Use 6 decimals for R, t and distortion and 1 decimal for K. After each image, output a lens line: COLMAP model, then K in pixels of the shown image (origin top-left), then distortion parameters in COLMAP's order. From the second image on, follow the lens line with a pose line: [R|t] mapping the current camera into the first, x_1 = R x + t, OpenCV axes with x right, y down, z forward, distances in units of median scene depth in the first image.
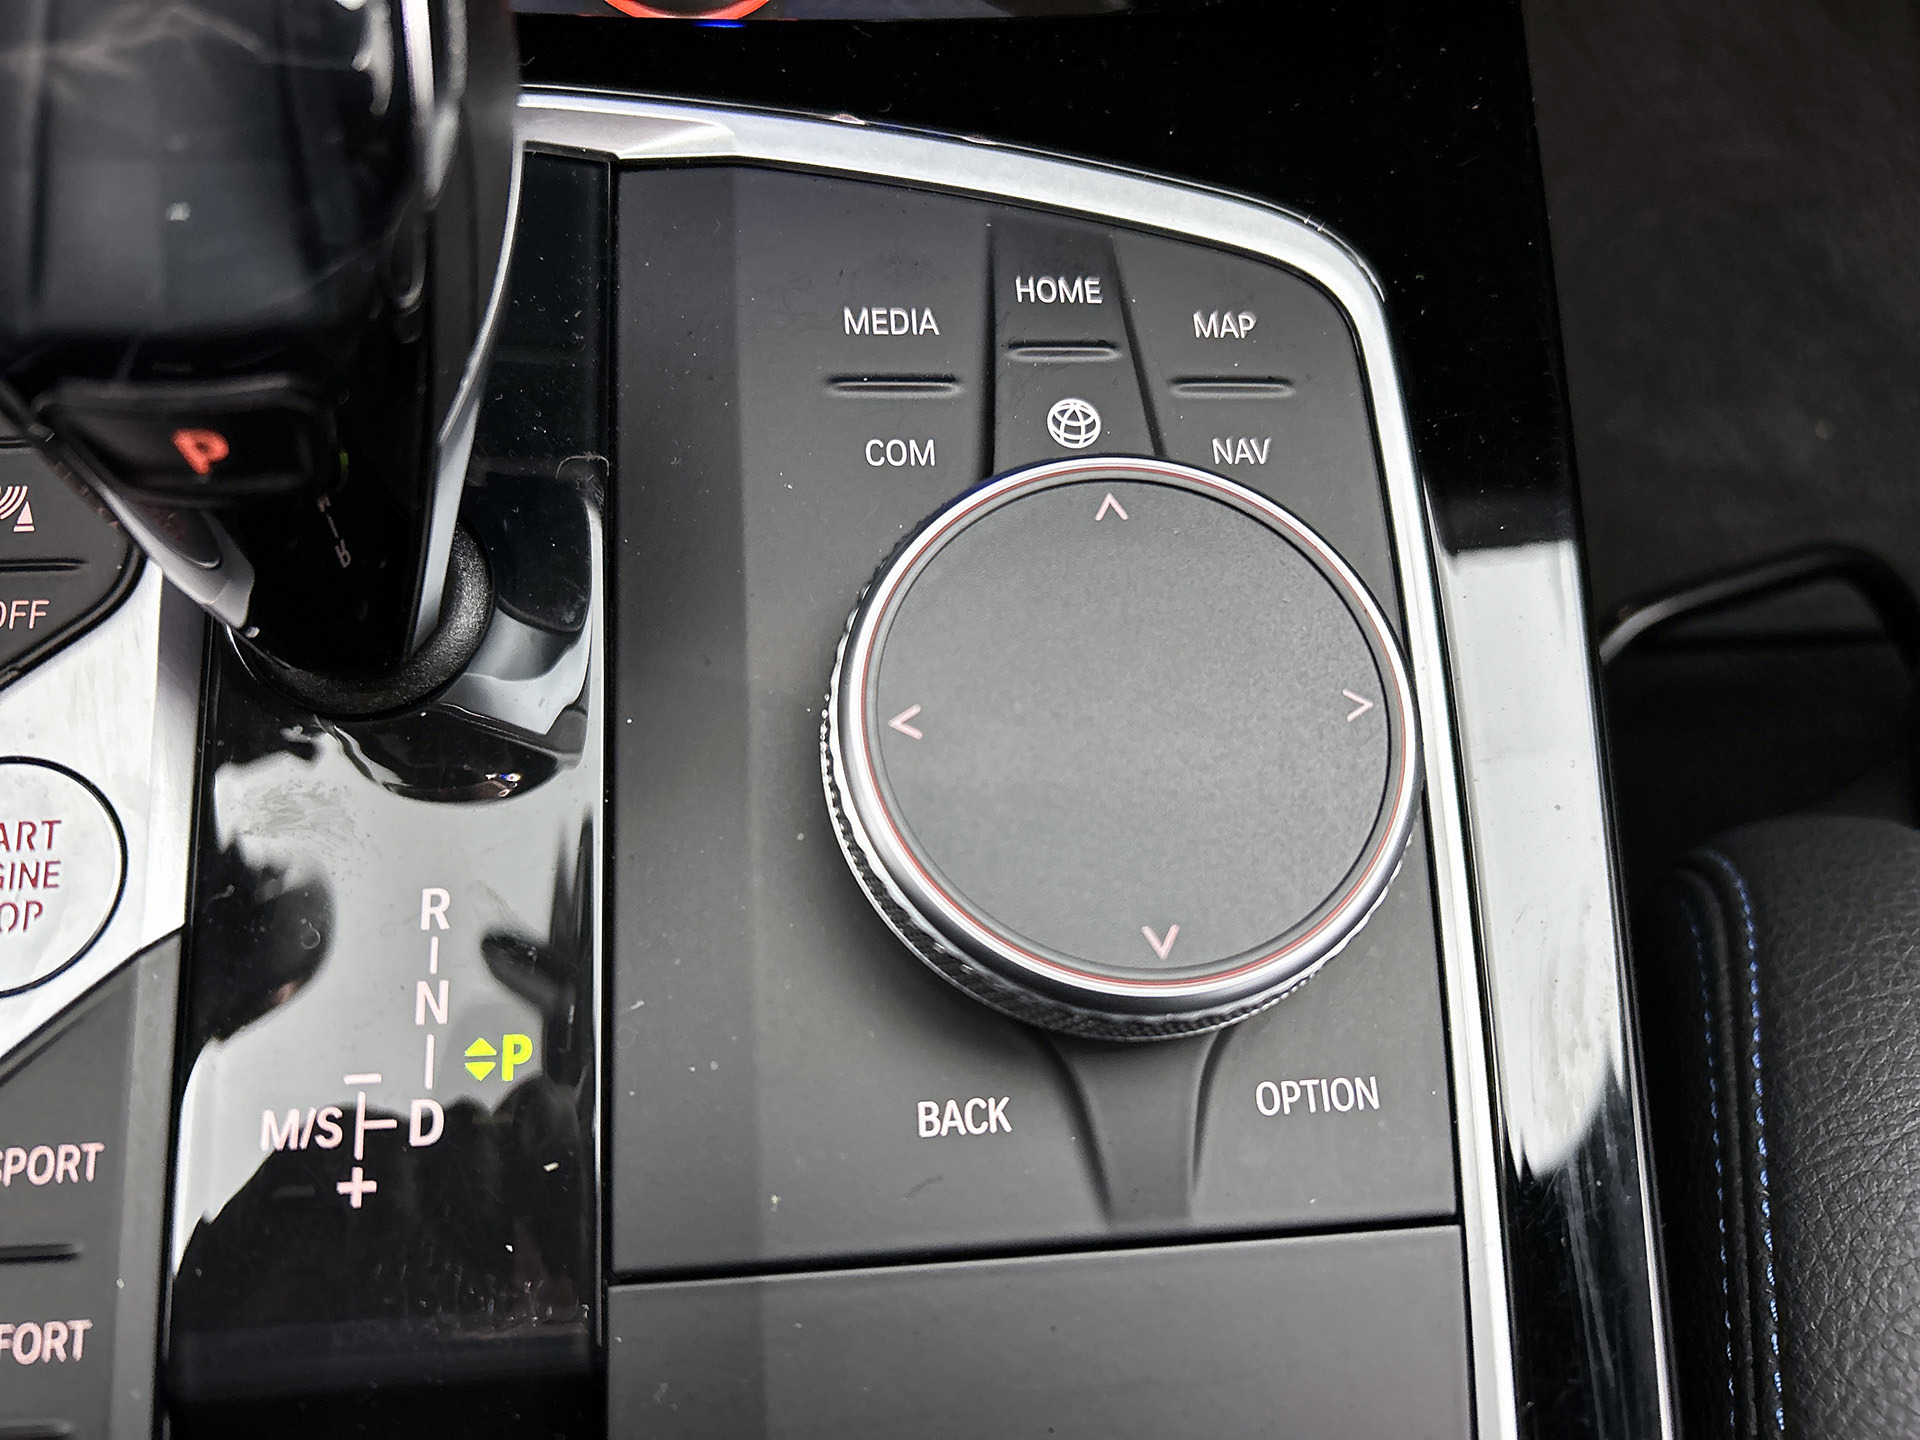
lens RADIAL K [[1441.2, 0, 959.0], [0, 1441.2, 728.7], [0, 0, 1]] dist [0.027950, -0.034206]
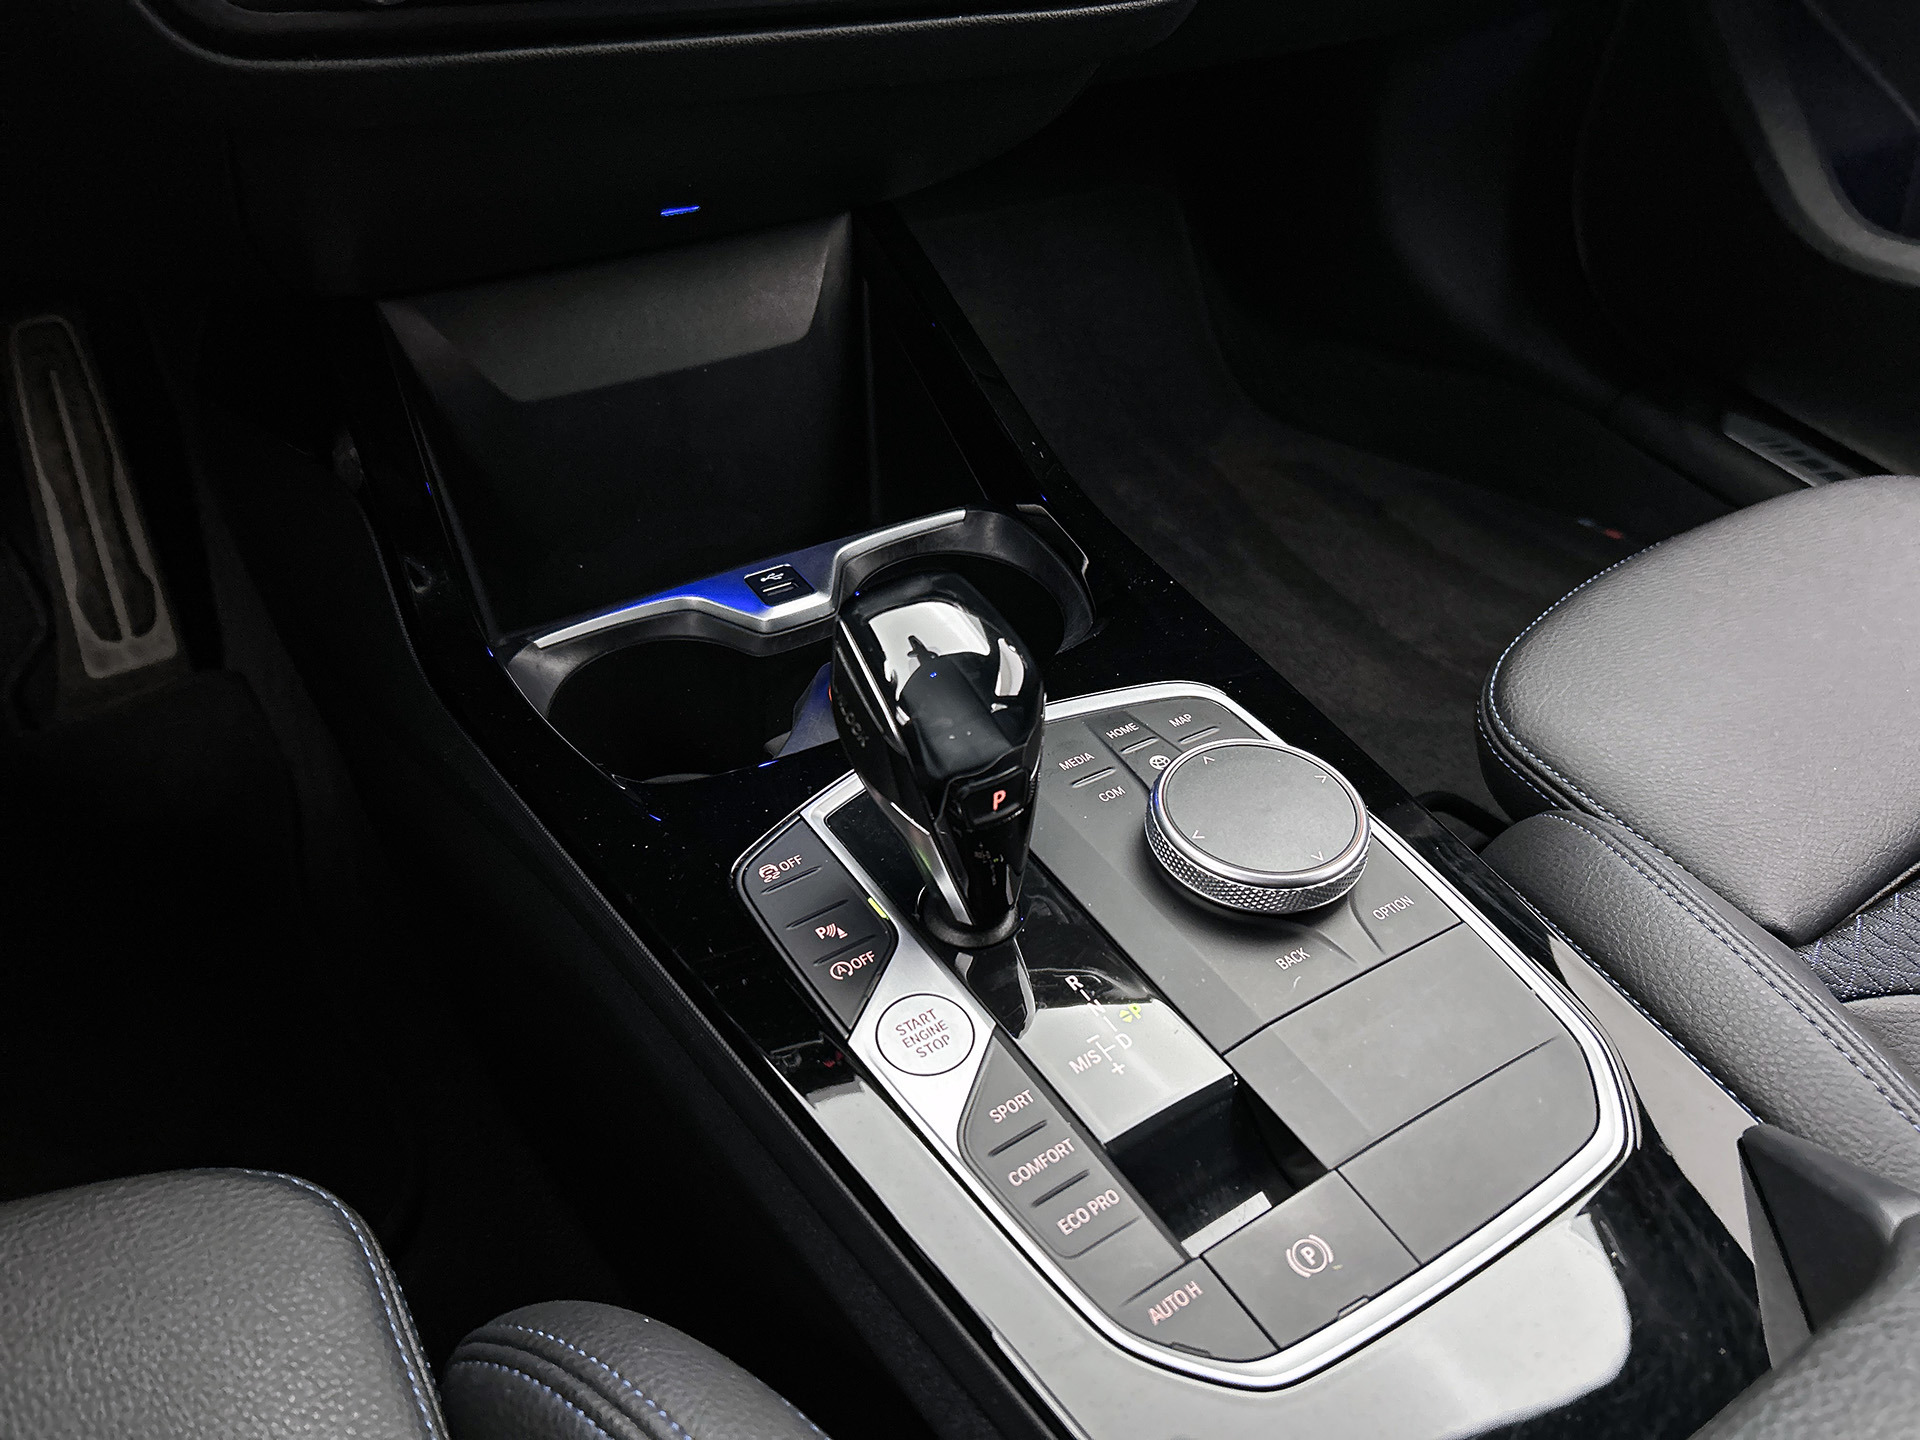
lens RADIAL K [[1441.2, 0, 942.7], [0, 1441.2, 714.6], [0, 0, 1]] dist [0.027950, -0.034206]
pose [[0.878398, -0.352312, 0.322946, -1.238719], [0.467973, 0.771246, -0.431487, 0.757823], [-0.097052, 0.530147, 0.842333, -1.368231]]
